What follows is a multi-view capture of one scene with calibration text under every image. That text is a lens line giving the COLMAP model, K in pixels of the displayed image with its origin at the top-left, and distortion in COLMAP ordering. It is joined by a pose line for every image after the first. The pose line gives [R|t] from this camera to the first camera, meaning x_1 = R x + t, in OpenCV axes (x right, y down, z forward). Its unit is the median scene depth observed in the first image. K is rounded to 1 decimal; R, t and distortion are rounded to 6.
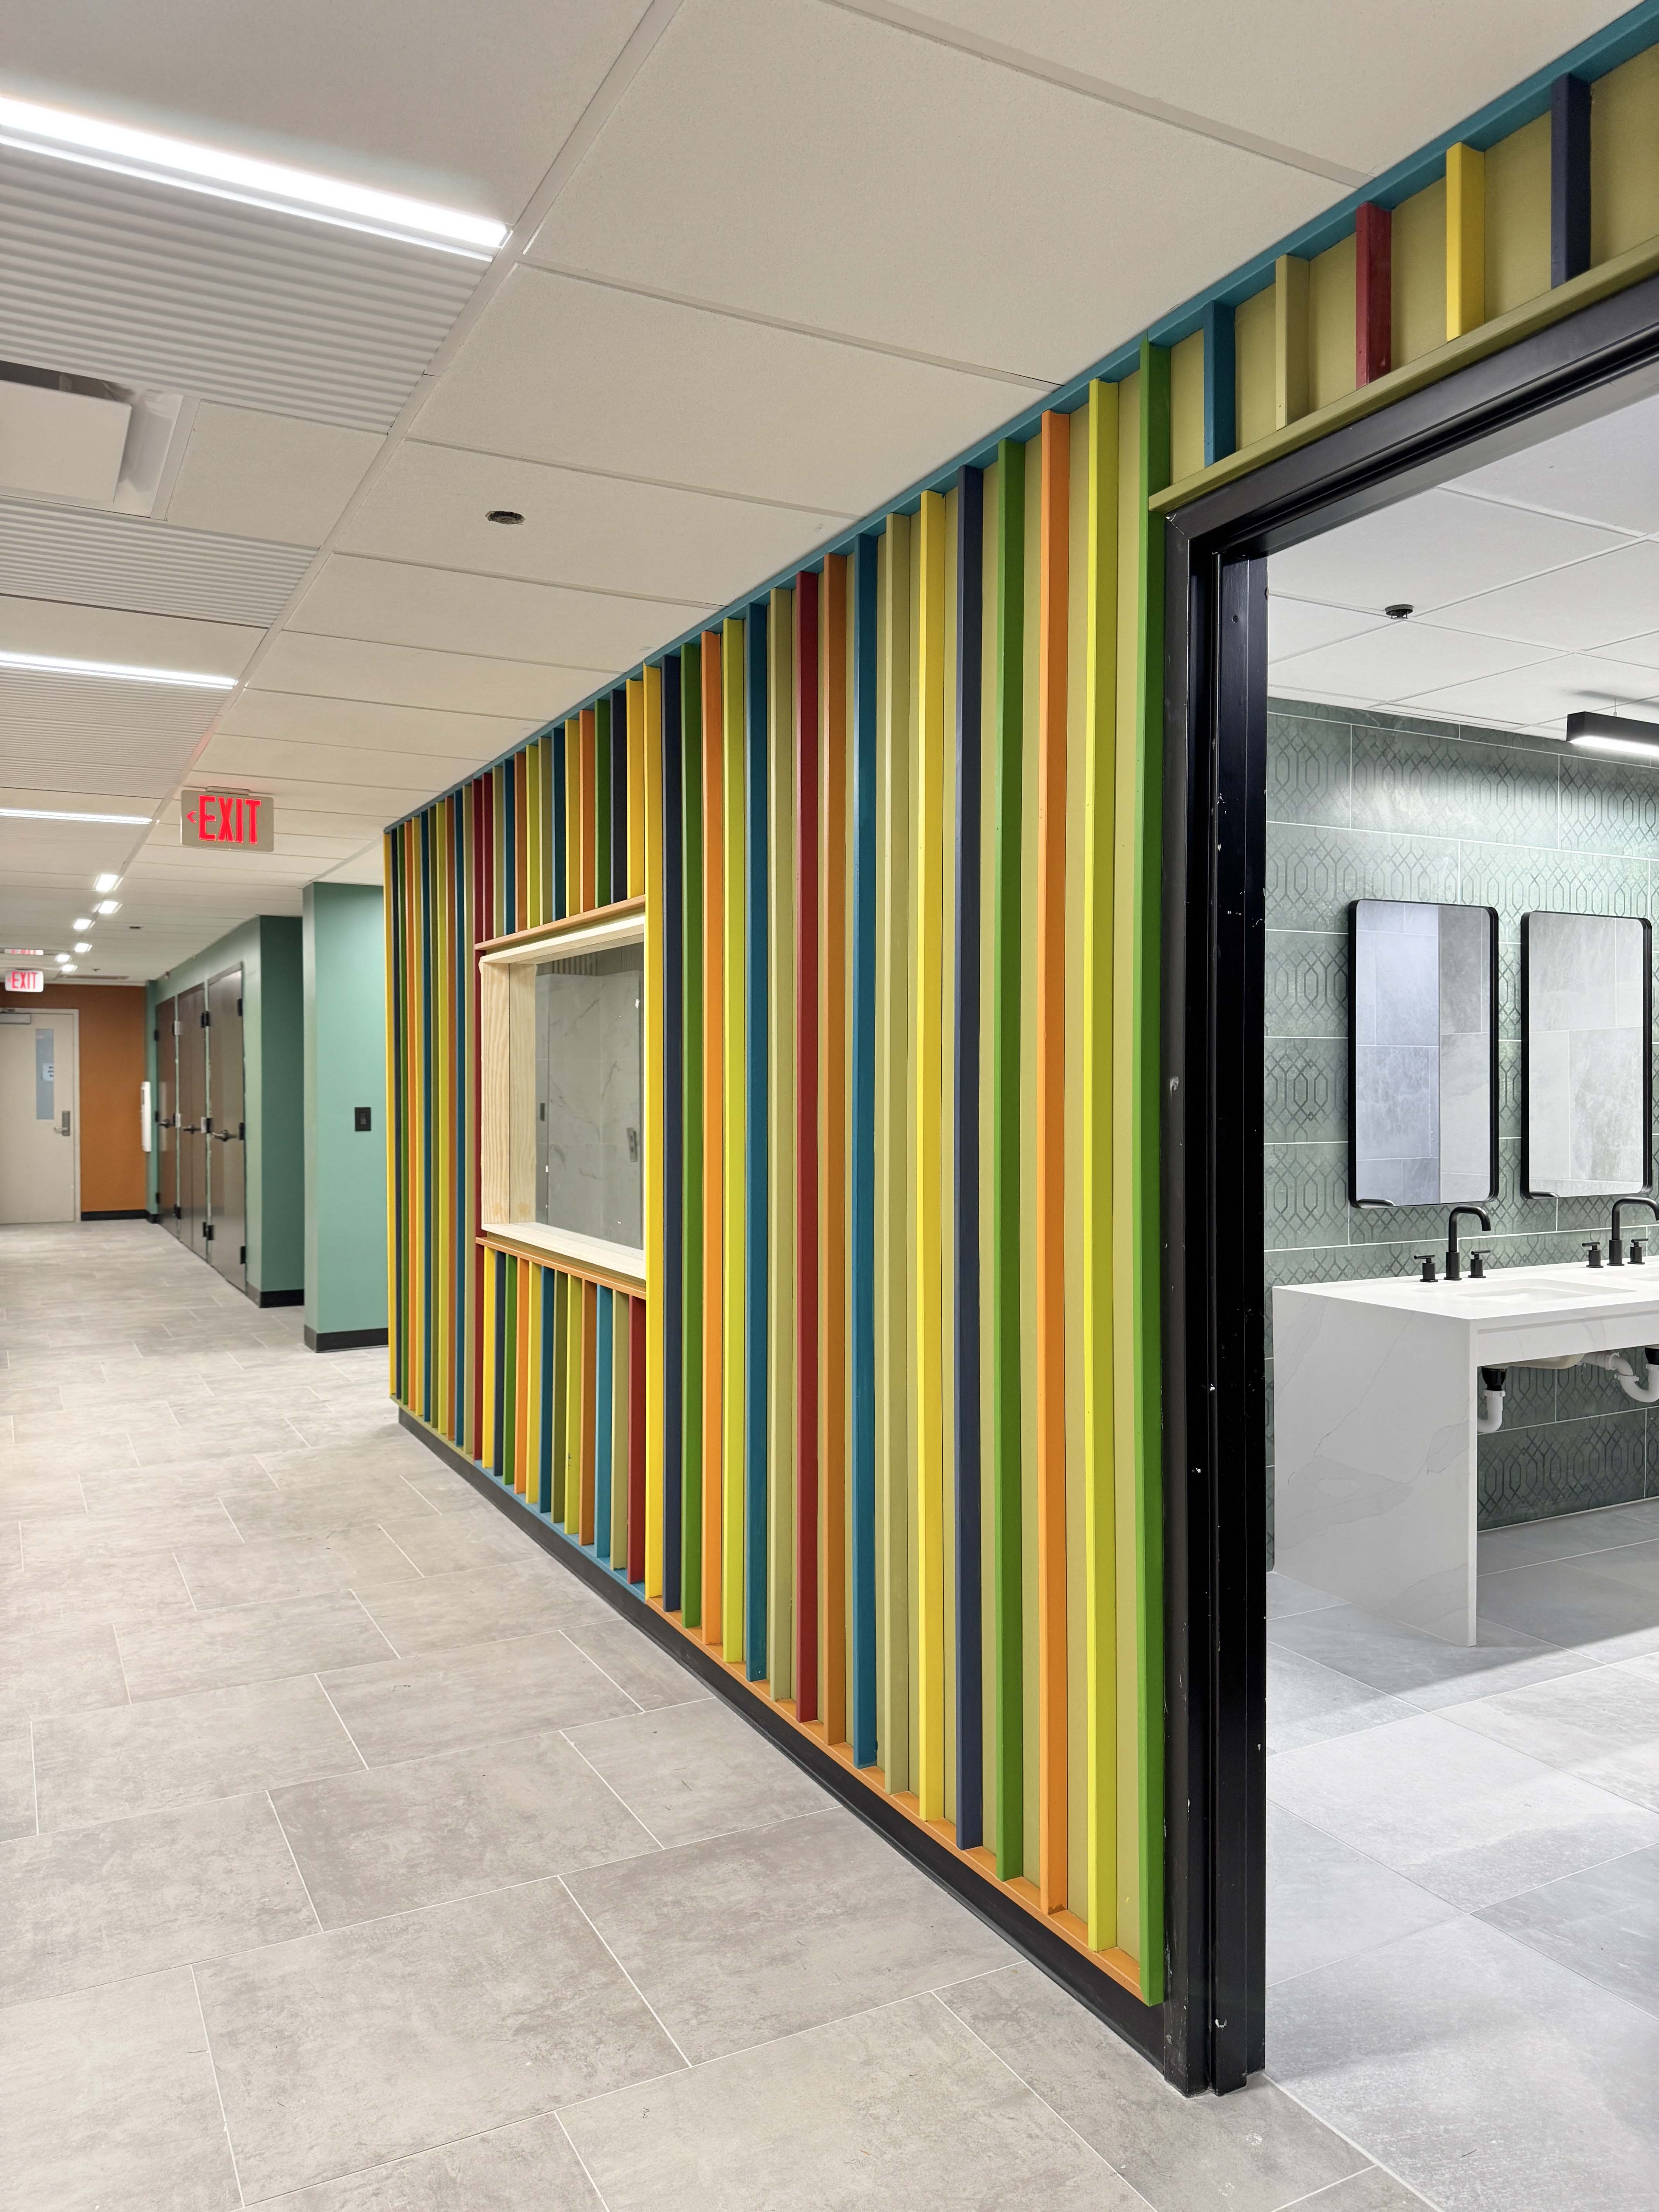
lens RADIAL K [[1553.1, 0, 797.9], [0, 1553.1, 1106.1], [0, 0, 1]] dist [0.064329, -0.078779]
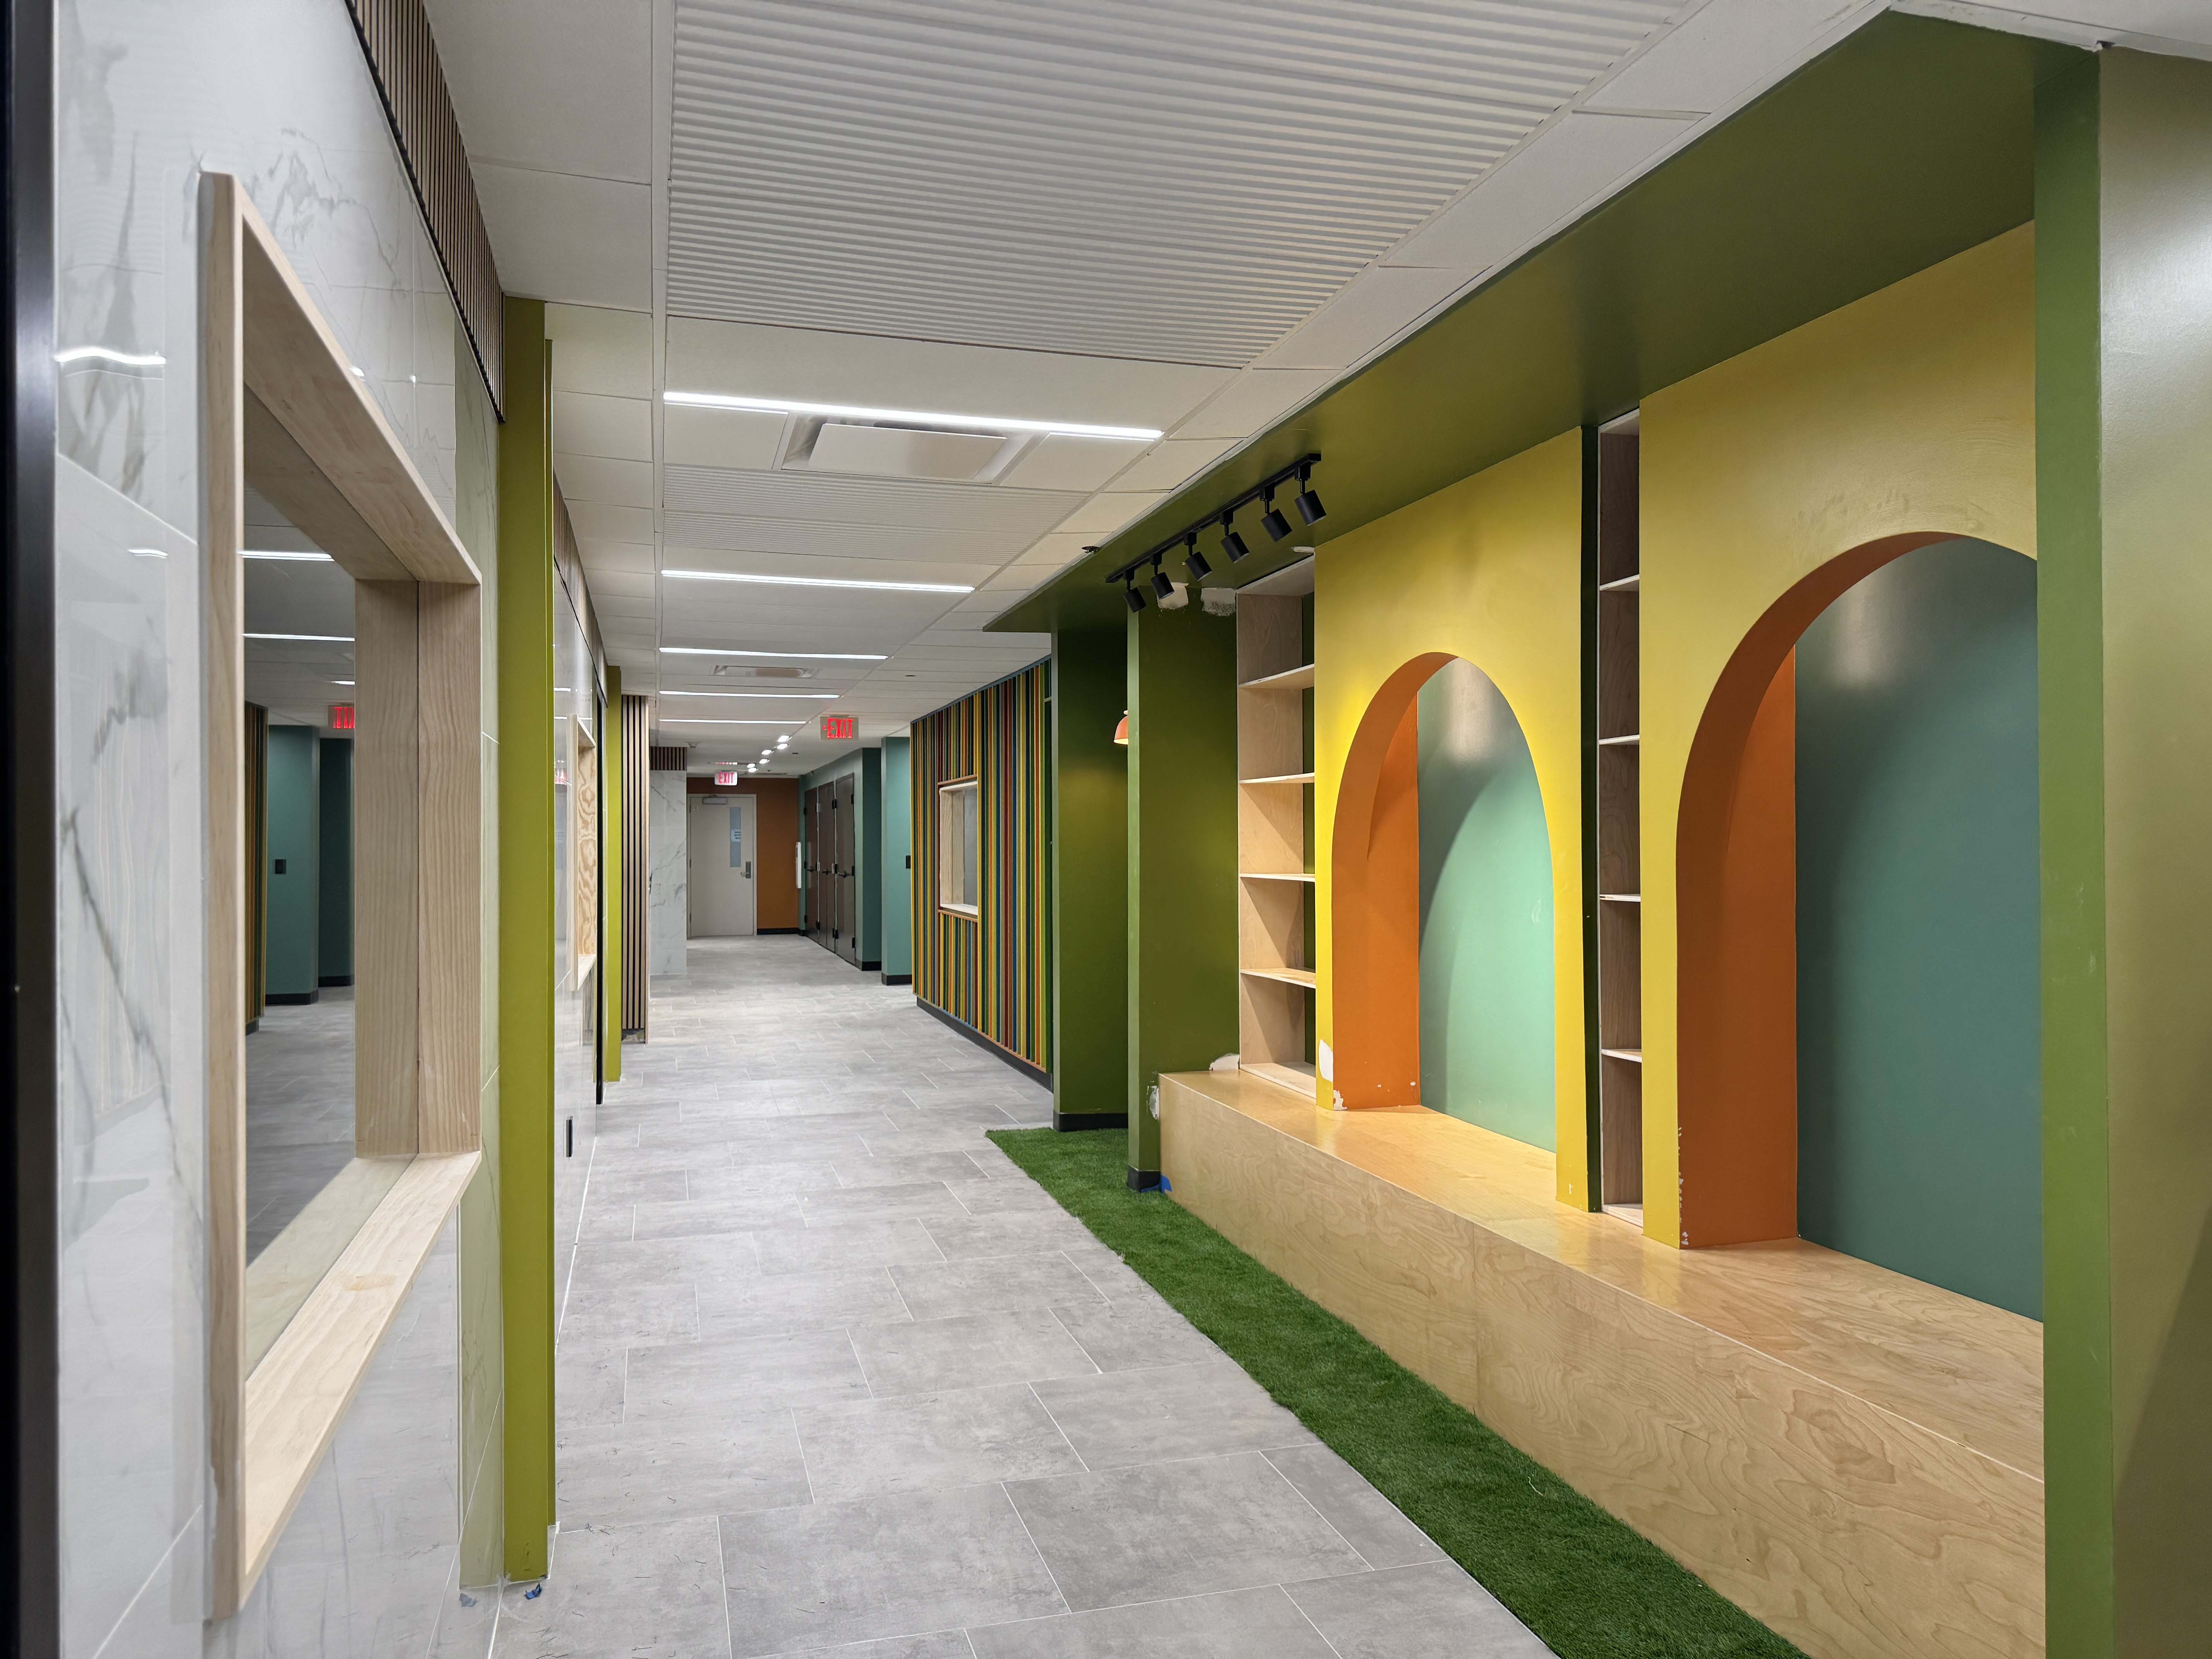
lens RADIAL K [[1553.1, 0, 1151.8], [0, 1553.1, 840.9], [0, 0, 1]] dist [0.064329, -0.078779]
pose [[0.985876, -0.003853, -0.167431, 0.189270], [0.001479, 0.999897, -0.014304, 0.005968], [0.167469, 0.013855, 0.985780, -0.468836]]
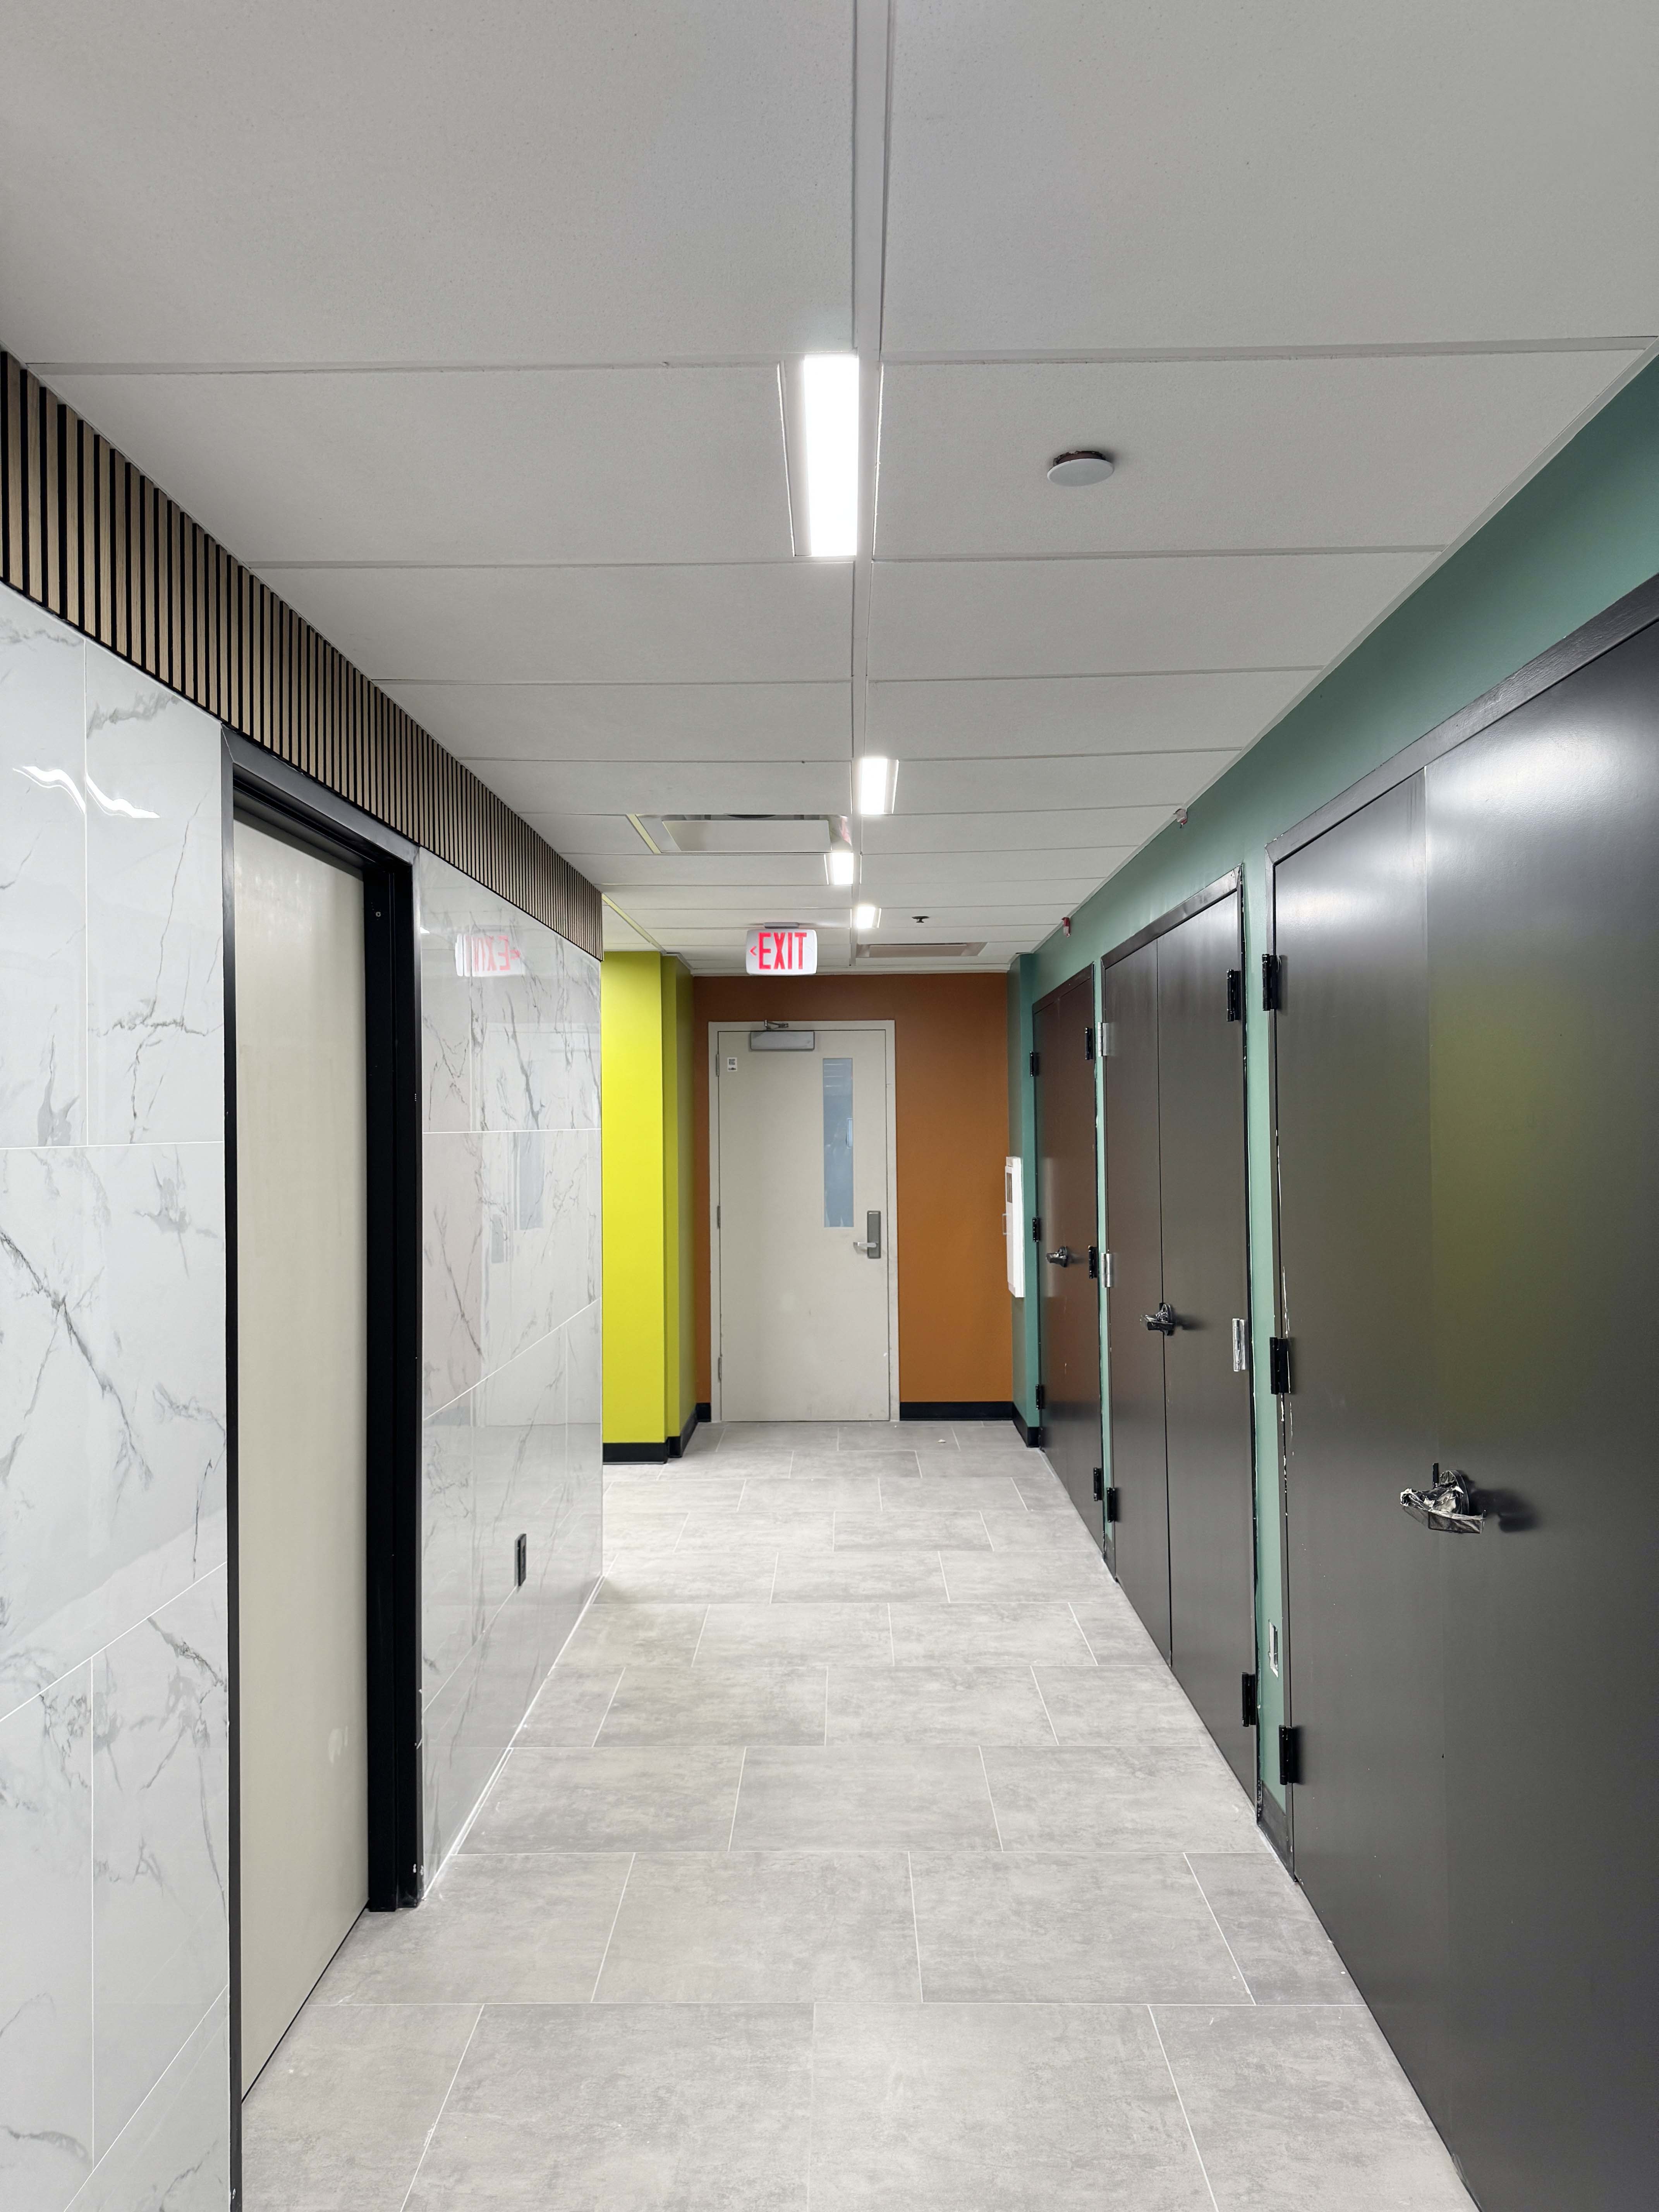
lens RADIAL K [[1553.1, 0, 824.9], [0, 1553.1, 1103.1], [0, 0, 1]] dist [0.064329, -0.078779]
pose [[0.881730, -0.014229, -0.471540, -0.265902], [0.003335, 0.999708, -0.023932, -0.024069], [0.471743, 0.019529, 0.881520, 0.603299]]
